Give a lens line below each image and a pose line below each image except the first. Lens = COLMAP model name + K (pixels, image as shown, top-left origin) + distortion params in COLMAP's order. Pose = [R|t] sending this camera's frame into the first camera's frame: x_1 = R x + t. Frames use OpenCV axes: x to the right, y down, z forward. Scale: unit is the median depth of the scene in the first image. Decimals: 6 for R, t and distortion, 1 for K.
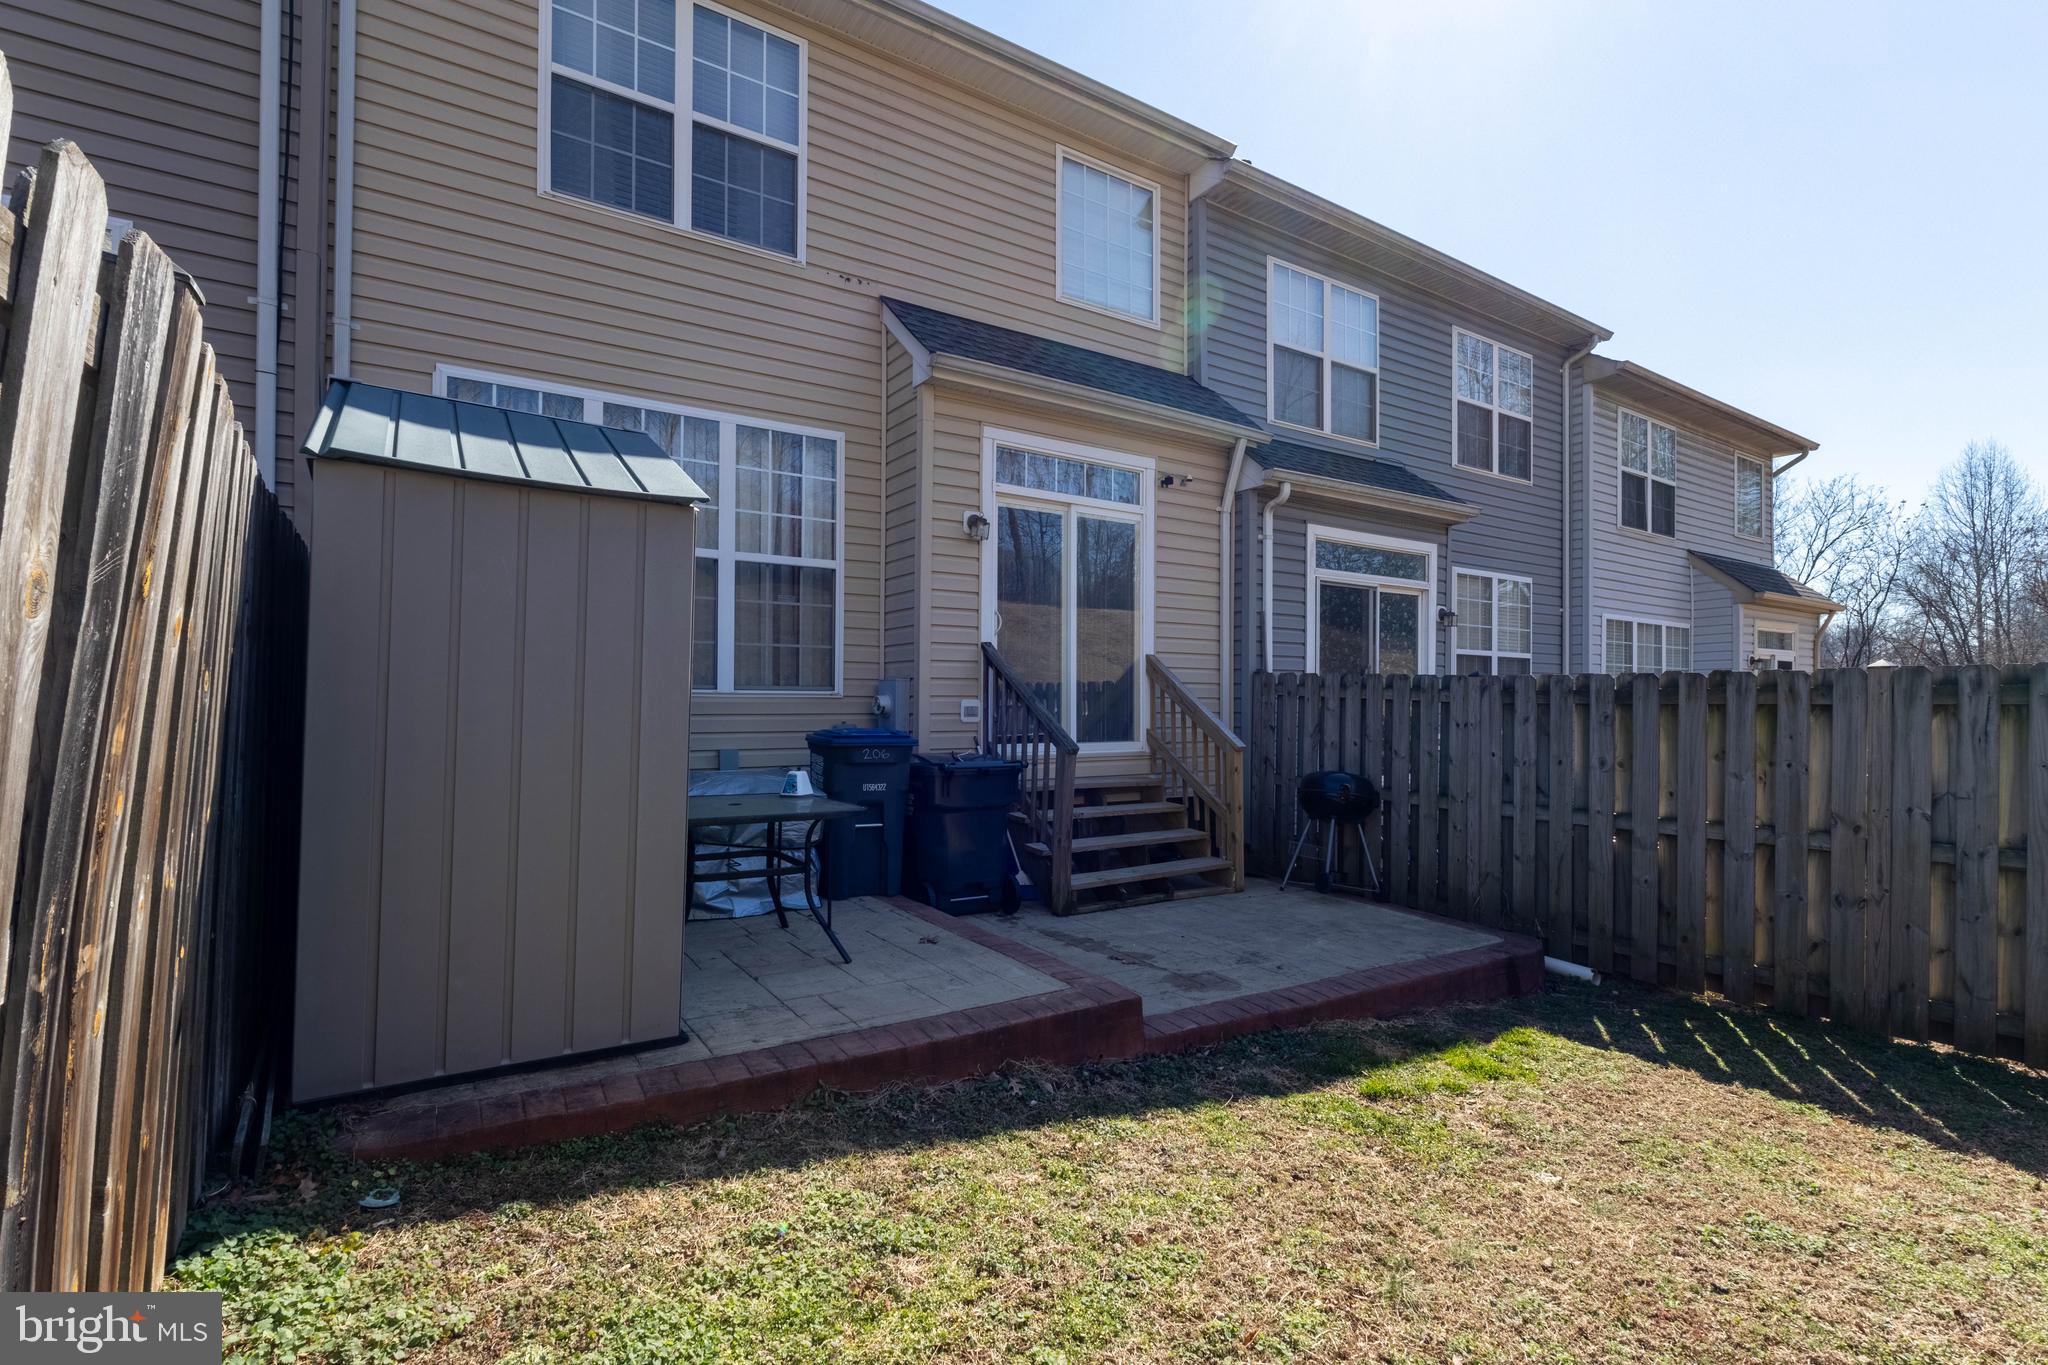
lens RADIAL K [[940.4, 0, 1031.2], [0, 940.4, 677.8], [0, 0, 1]] dist [0.005242, 0.000497]
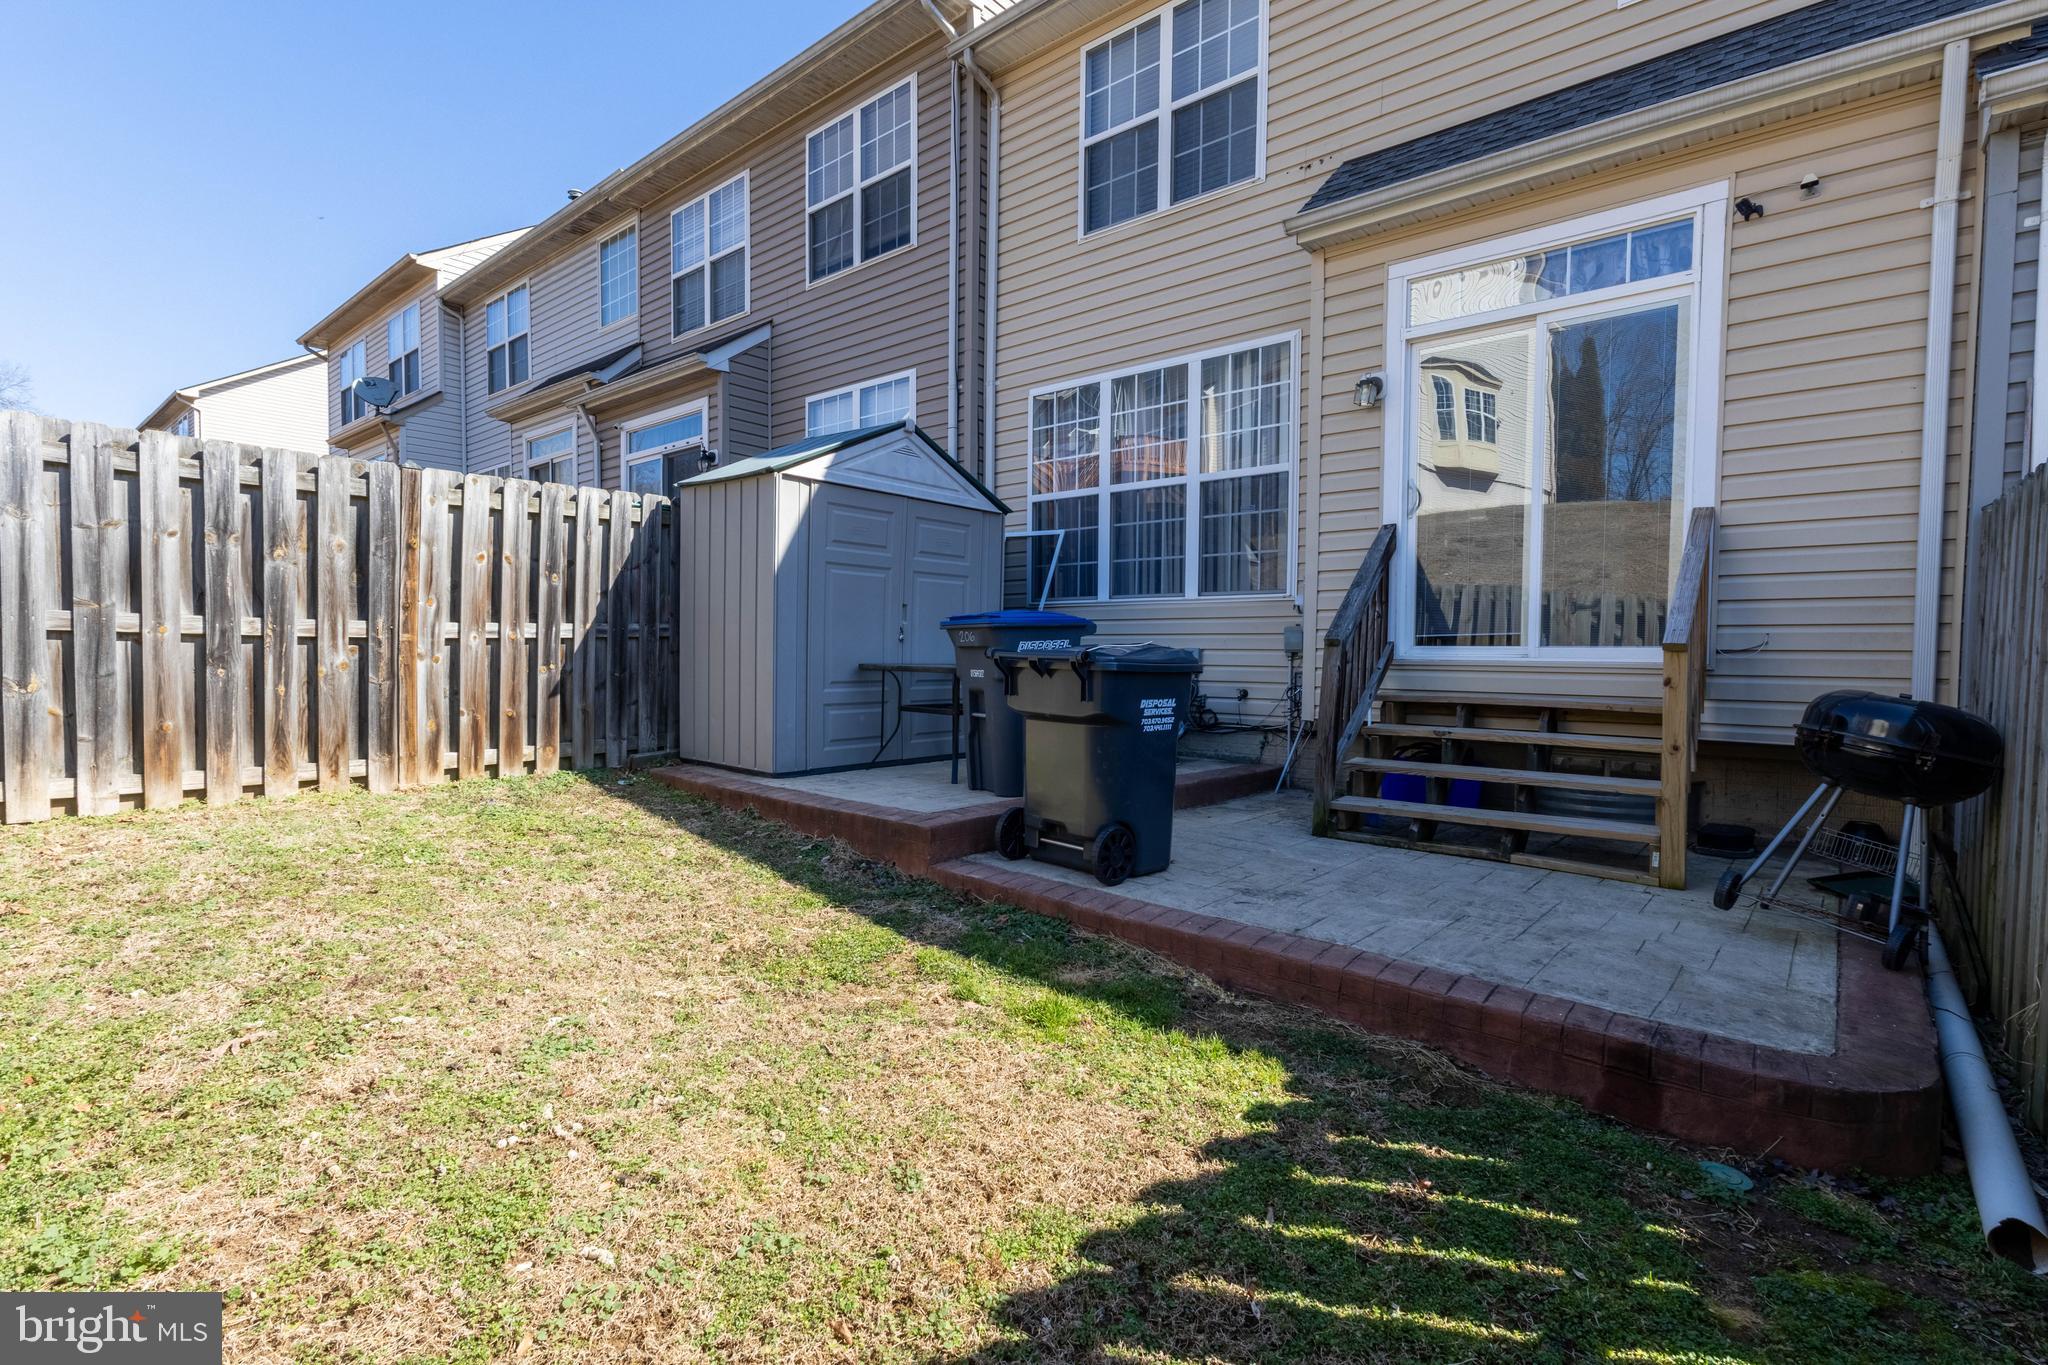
lens RADIAL K [[940.4, 0, 1031.4], [0, 940.4, 681.9], [0, 0, 1]] dist [0.005242, 0.000497]
pose [[0.289663, 0.021475, -0.956888, 0.698022], [0.008547, 0.999650, 0.025022, 0.082734], [0.957091, -0.015426, 0.289378, 0.466461]]
